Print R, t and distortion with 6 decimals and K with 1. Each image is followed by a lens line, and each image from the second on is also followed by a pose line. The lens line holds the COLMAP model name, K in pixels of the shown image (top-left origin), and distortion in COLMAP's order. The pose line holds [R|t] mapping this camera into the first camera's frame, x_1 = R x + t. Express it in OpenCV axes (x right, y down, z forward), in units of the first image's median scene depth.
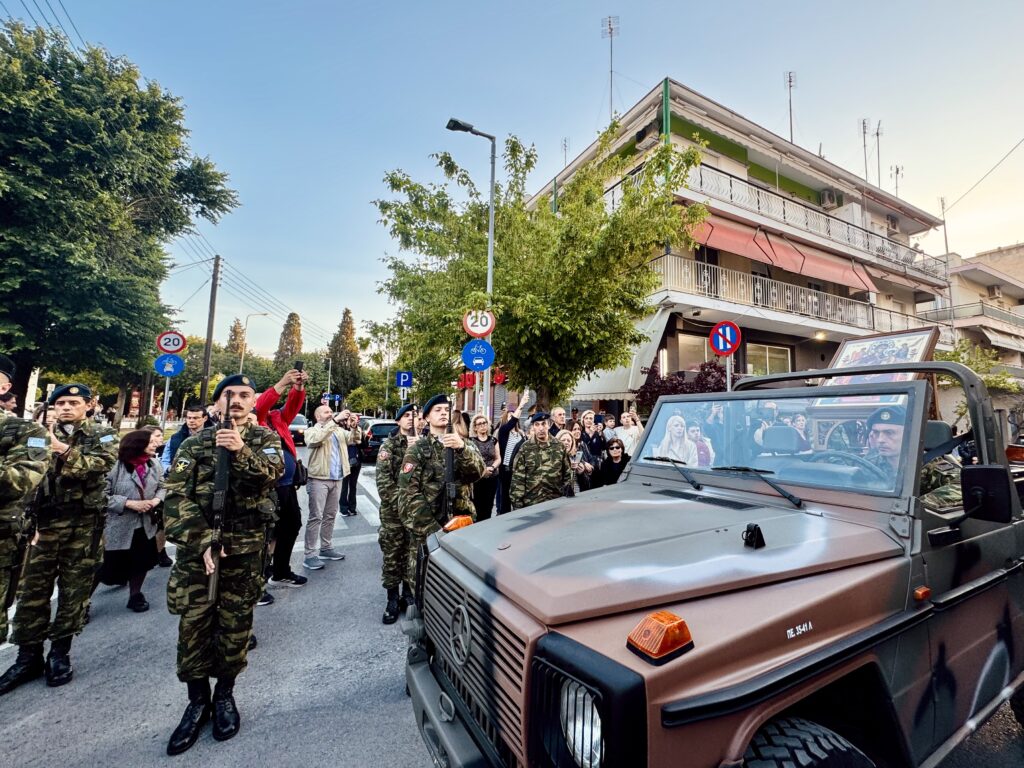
lens RADIAL K [[444.1, 0, 512.0], [0, 444.1, 384.0], [0, 0, 1]] dist [-0.001674, -0.000289]
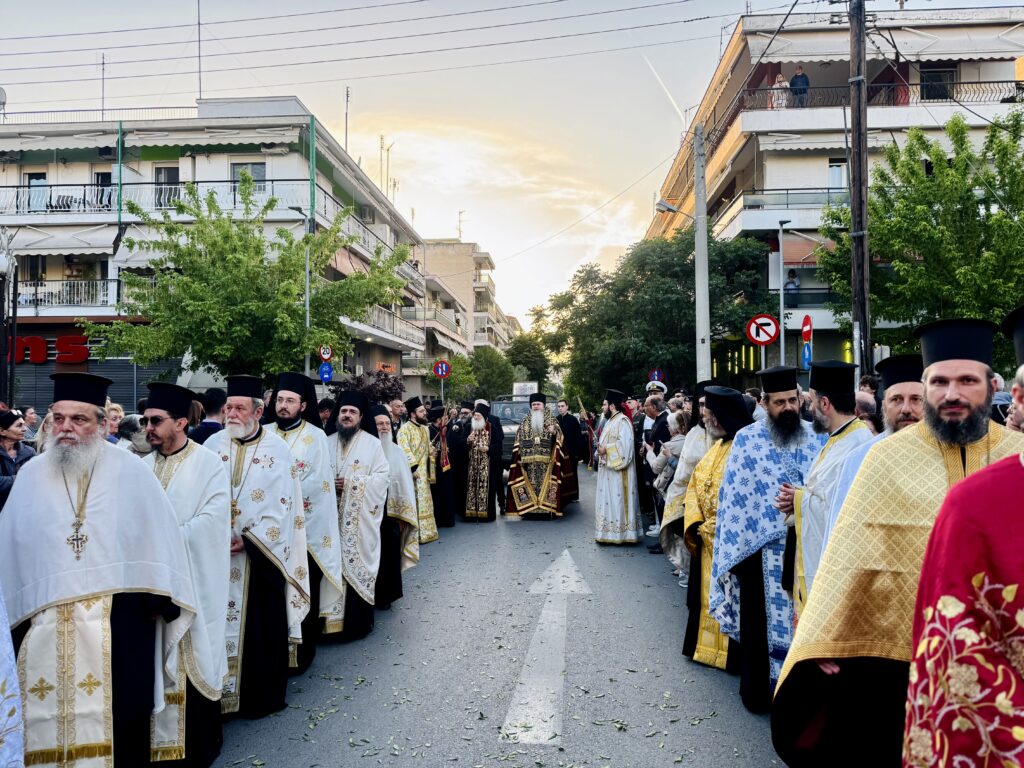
lens RADIAL K [[722.0, 0, 512.0], [0, 722.0, 384.0], [0, 0, 1]] dist [-0.001011, -0.000484]
pose [[0.540527, 0.000458, 0.841326, -0.626210], [-0.027134, 0.999489, 0.016889, -0.029984], [-0.840889, -0.031958, 0.540264, -0.306824]]
